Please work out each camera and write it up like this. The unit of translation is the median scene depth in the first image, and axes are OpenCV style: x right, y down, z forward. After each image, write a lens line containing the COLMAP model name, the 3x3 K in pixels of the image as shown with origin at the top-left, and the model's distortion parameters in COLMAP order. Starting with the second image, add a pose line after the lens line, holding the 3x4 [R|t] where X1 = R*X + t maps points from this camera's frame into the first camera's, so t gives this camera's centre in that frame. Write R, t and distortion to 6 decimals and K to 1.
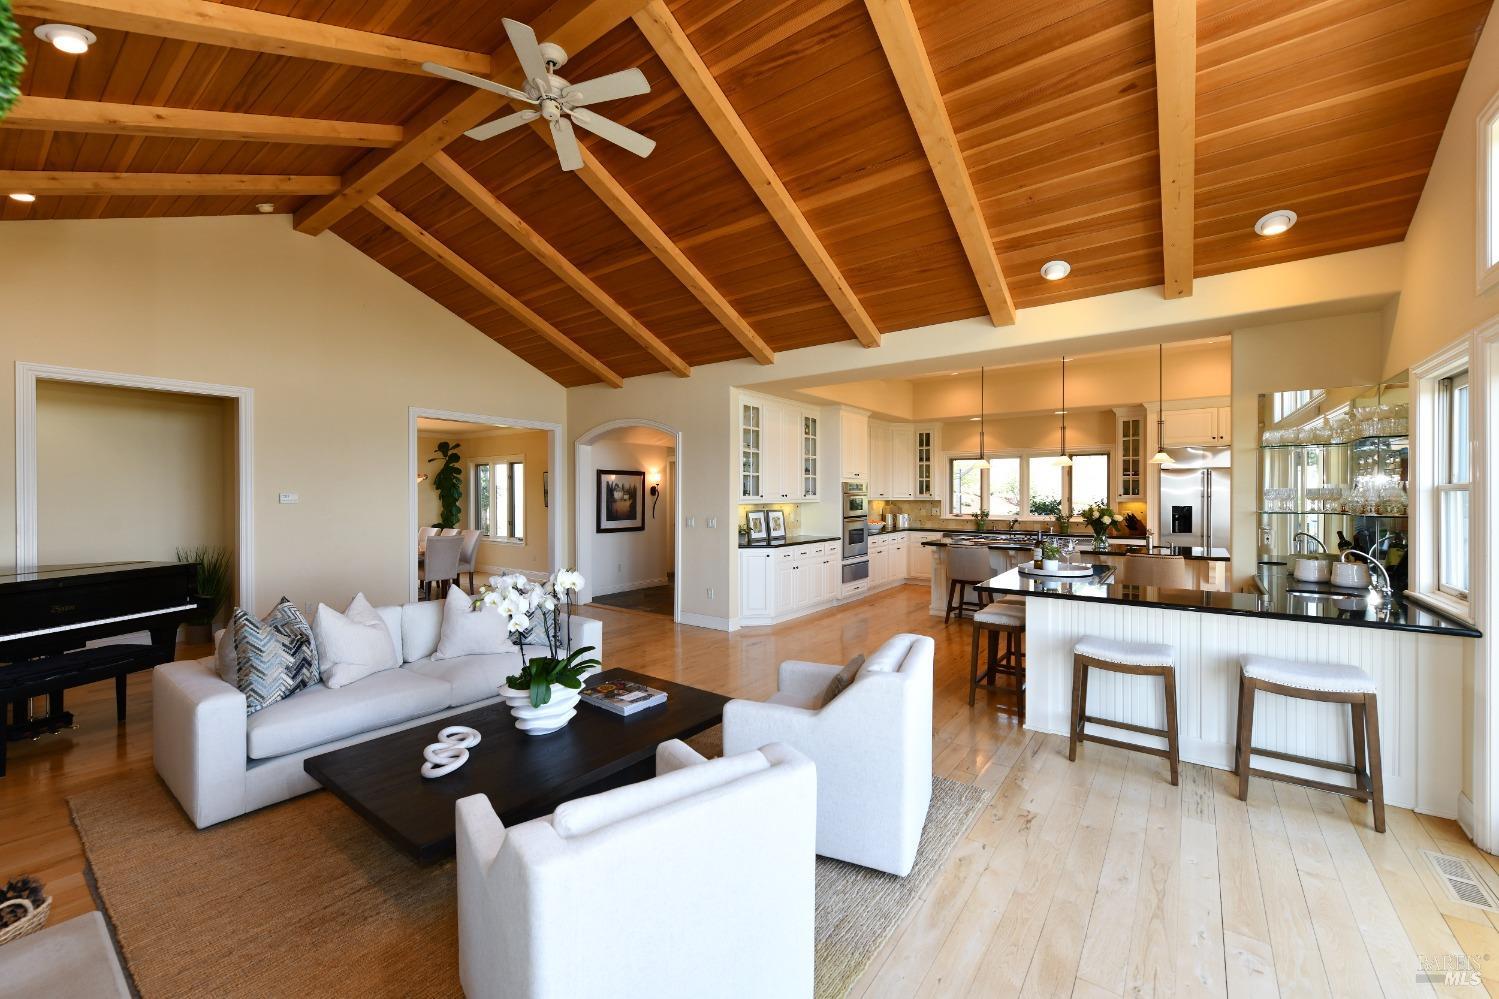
lens RADIAL K [[598.2, 0, 749.5], [0, 598.2, 499.5], [0, 0, 1]] dist [-0.003096, -0.000337]
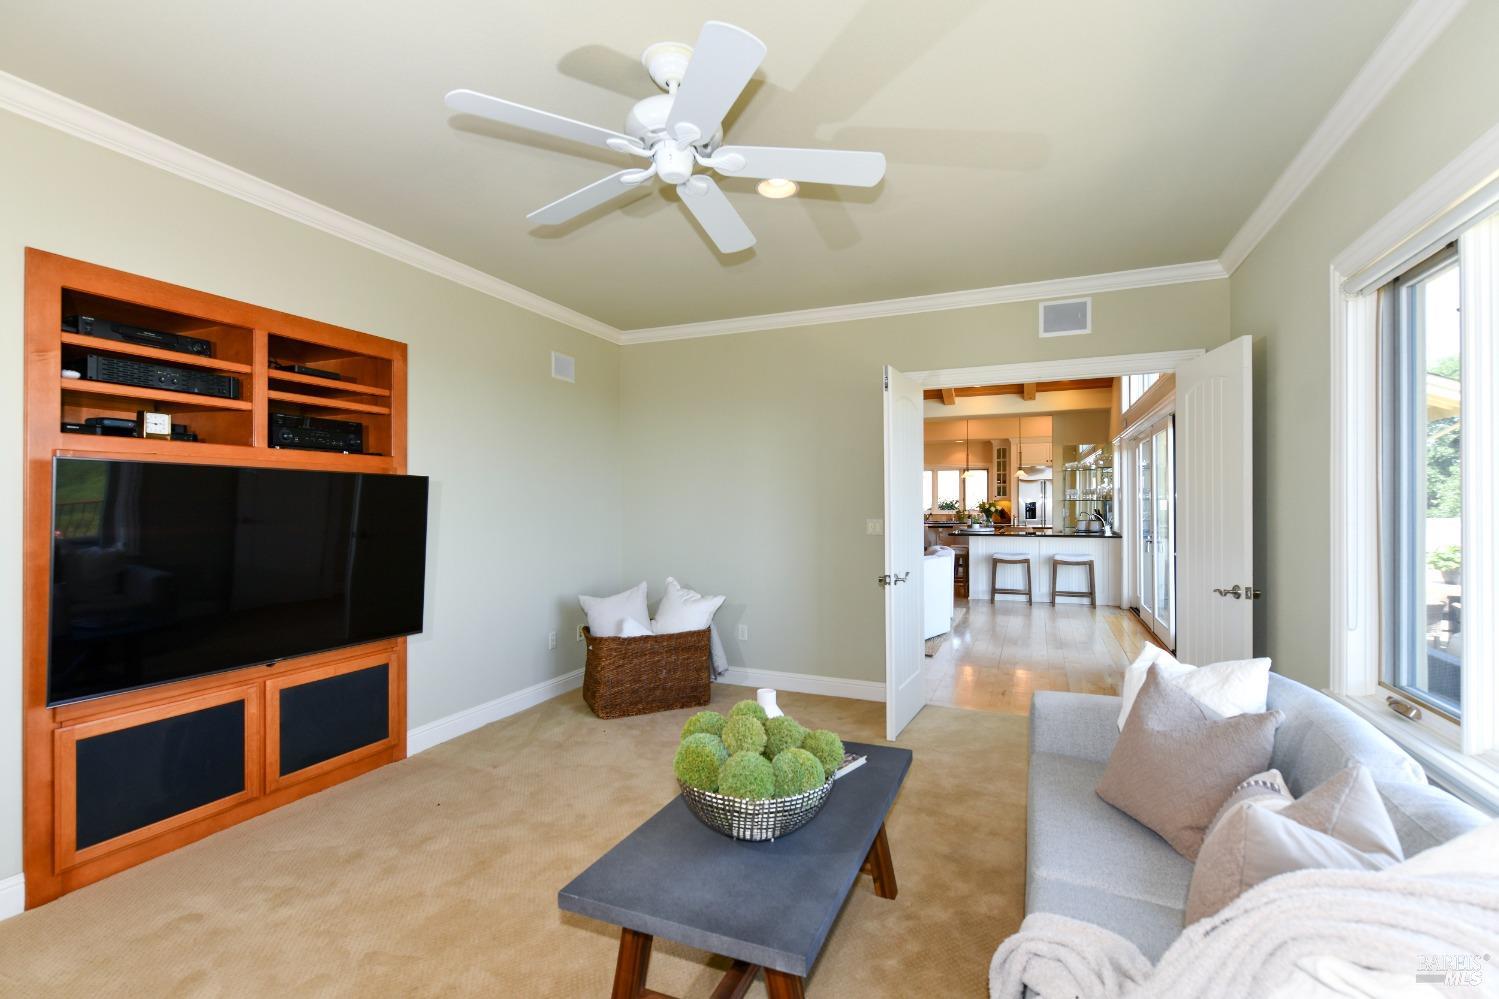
lens RADIAL K [[657.0, 0, 749.5], [0, 657.0, 499.5], [0, 0, 1]] dist [0.001630, 0.000179]
pose [[0.974805, 0.001278, 0.223055, -0.398257], [0.002007, 0.999893, -0.014501, 0.025414], [-0.223049, 0.014583, 0.974698, -0.541152]]
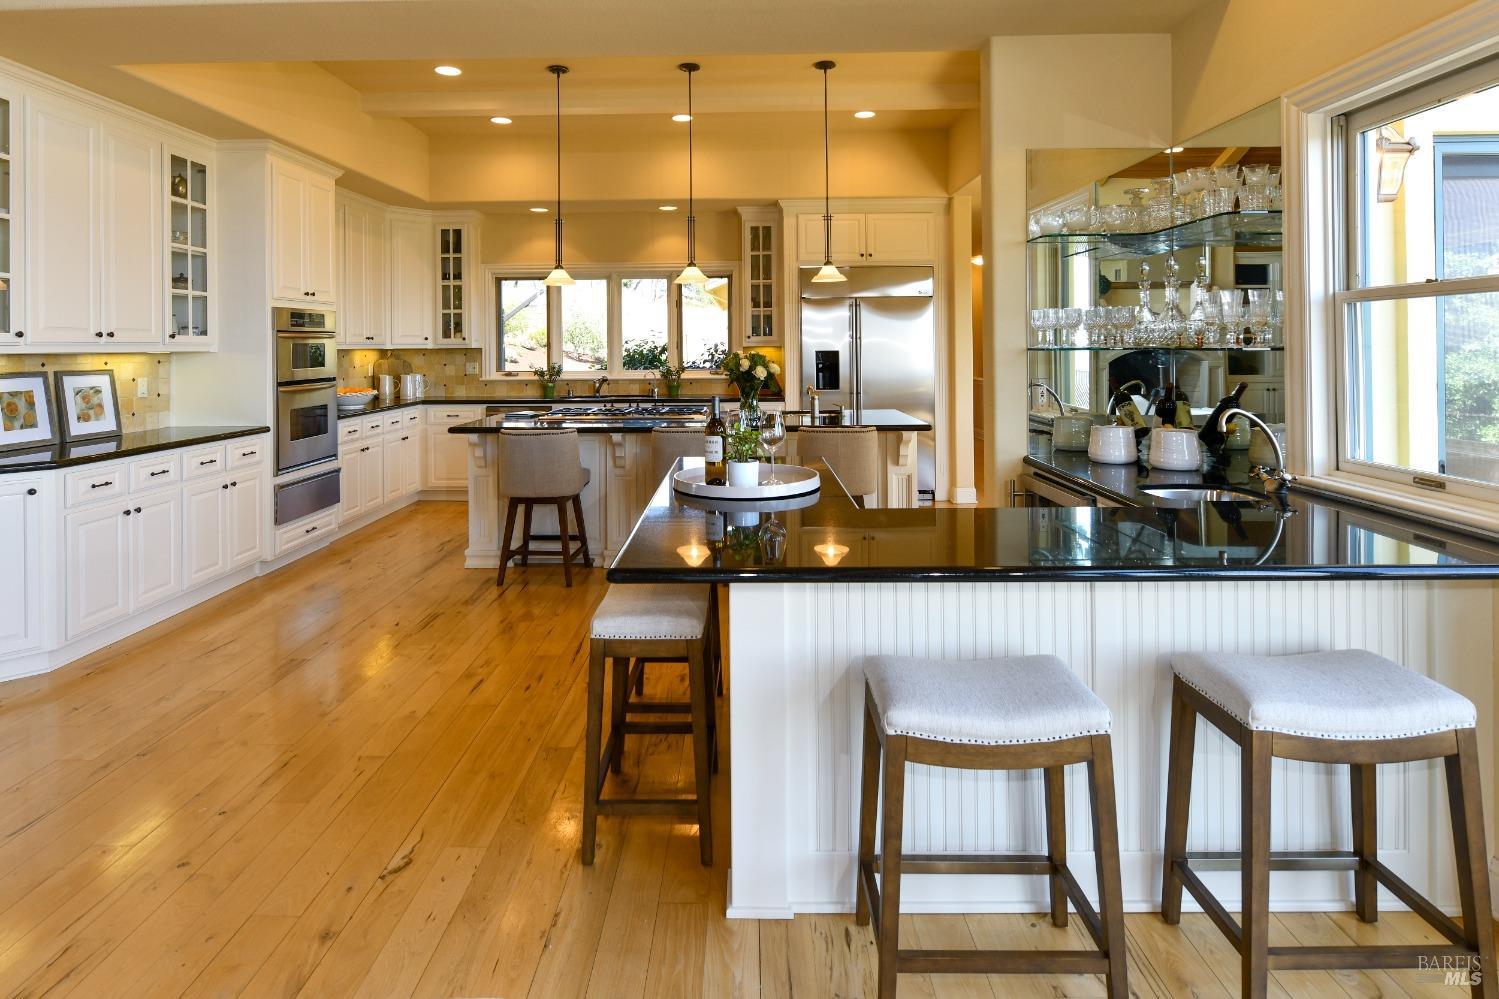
lens RADIAL K [[827.8, 0, 741.0], [0, 827.8, 346.1], [0, 0, 1]] dist [-0.001787, 0.000090]
pose [[0.812944, -0.007042, 0.582300, 0.074653], [0.013702, 0.999881, -0.007036, 0.010184], [-0.582181, 0.013698, 0.812944, 0.260658]]
